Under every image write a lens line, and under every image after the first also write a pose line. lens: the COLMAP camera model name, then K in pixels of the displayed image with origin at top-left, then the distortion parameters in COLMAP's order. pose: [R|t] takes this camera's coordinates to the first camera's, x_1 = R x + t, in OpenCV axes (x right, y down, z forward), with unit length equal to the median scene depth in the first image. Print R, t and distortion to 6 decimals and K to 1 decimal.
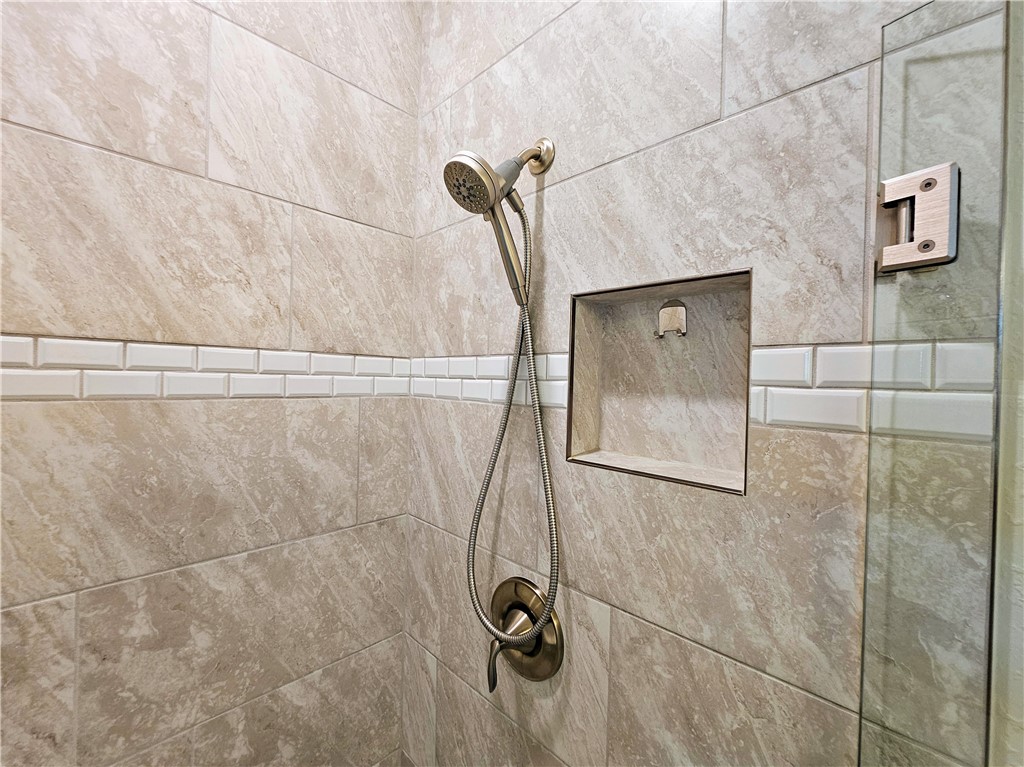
lens RADIAL K [[416.1, 0, 514.0], [0, 416.1, 380.8], [0, 0, 1]] dist [-0.003598, -0.000178]
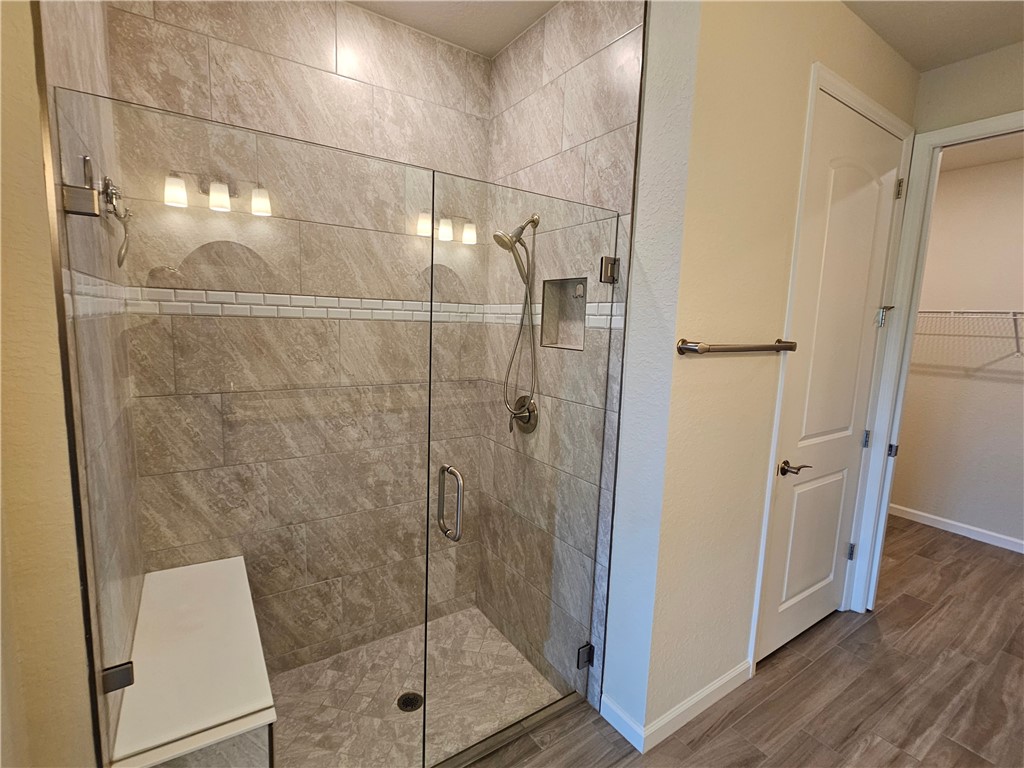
lens RADIAL K [[475.9, 0, 512.0], [0, 475.9, 384.0], [0, 0, 1]] dist [0.001233, 0.000045]
pose [[0.978327, 0.034349, -0.204198, 0.534716], [-0.008697, 0.992091, 0.125219, 0.054306], [0.206884, -0.120729, 0.970888, -1.819062]]
